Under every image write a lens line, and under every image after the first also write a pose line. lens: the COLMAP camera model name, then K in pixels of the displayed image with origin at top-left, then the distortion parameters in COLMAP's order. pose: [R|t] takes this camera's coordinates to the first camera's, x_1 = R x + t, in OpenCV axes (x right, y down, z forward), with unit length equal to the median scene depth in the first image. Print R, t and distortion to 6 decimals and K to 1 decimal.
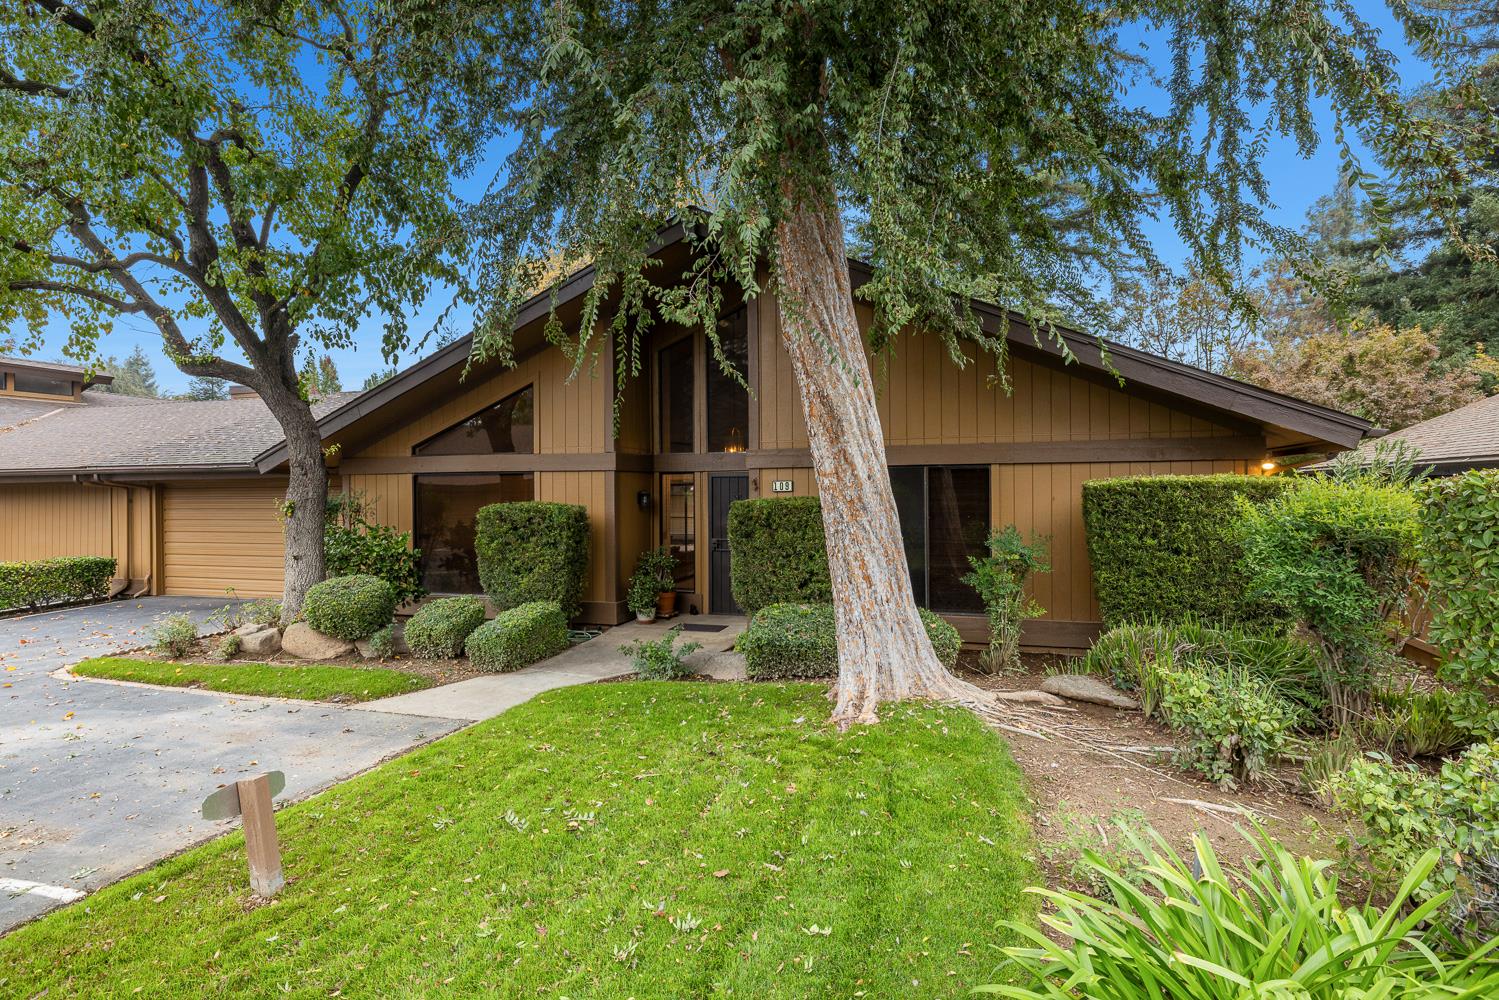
lens RADIAL K [[809.9, 0, 739.6], [0, 809.9, 497.8], [0, 0, 1]] dist [-0.002147, -0.000826]
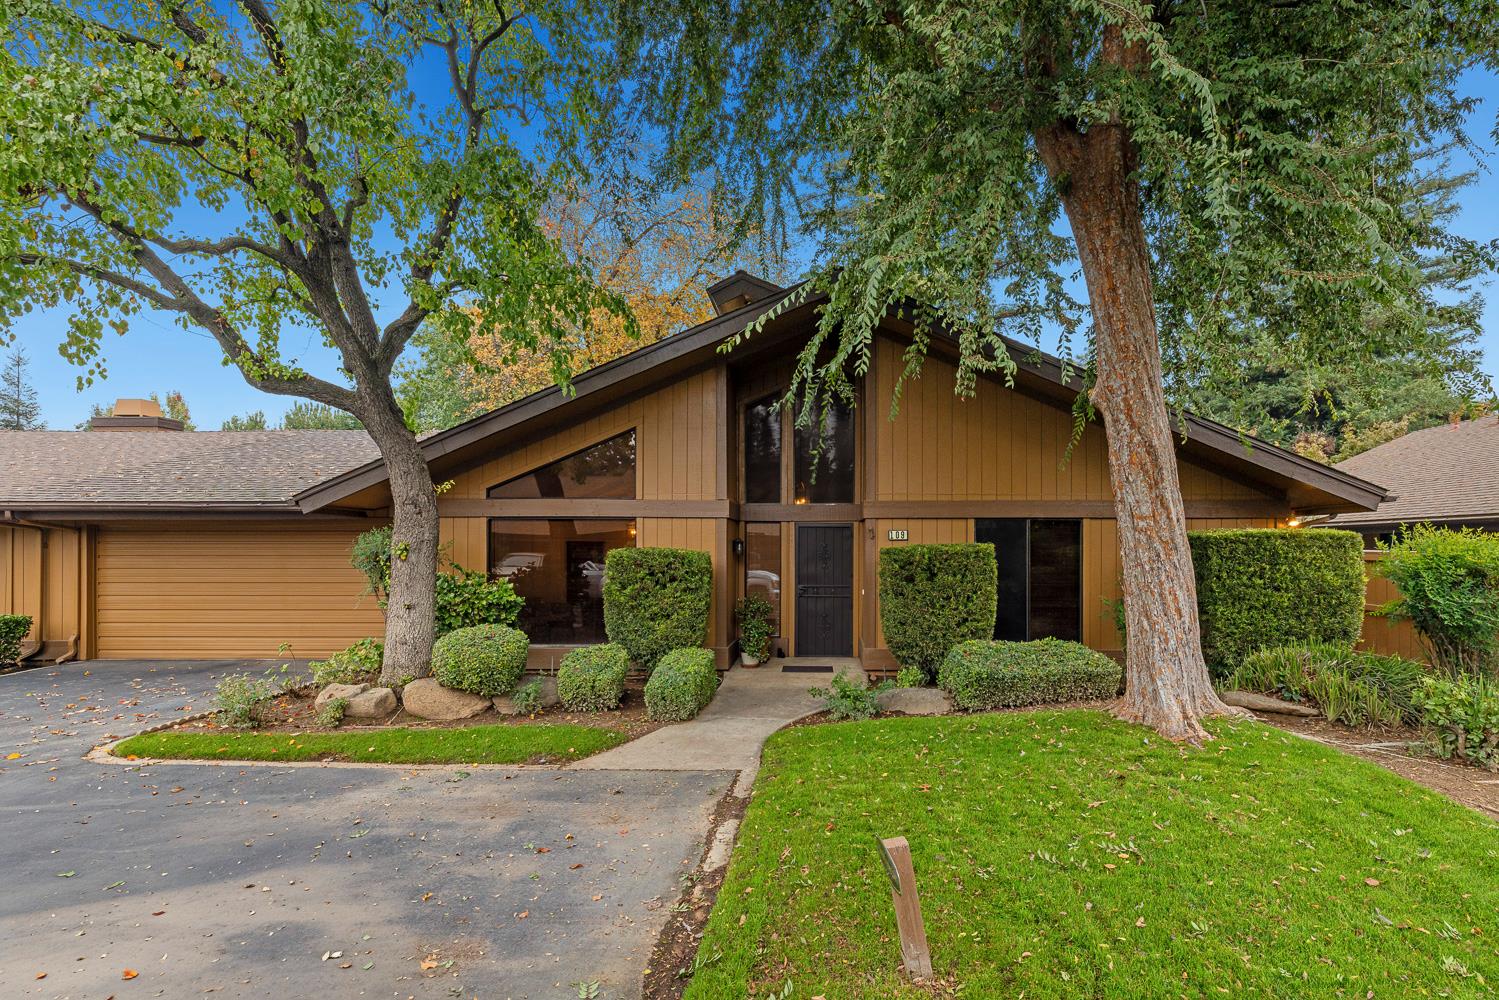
lens RADIAL K [[724.4, 0, 807.9], [0, 724.4, 551.2], [0, 0, 1]] dist [0.000495, 0.001033]
pose [[0.955358, 0.008531, 0.295328, -0.354311], [-0.006469, 0.999947, -0.007958, 0.016117], [-0.295380, 0.005692, 0.955363, 0.110179]]
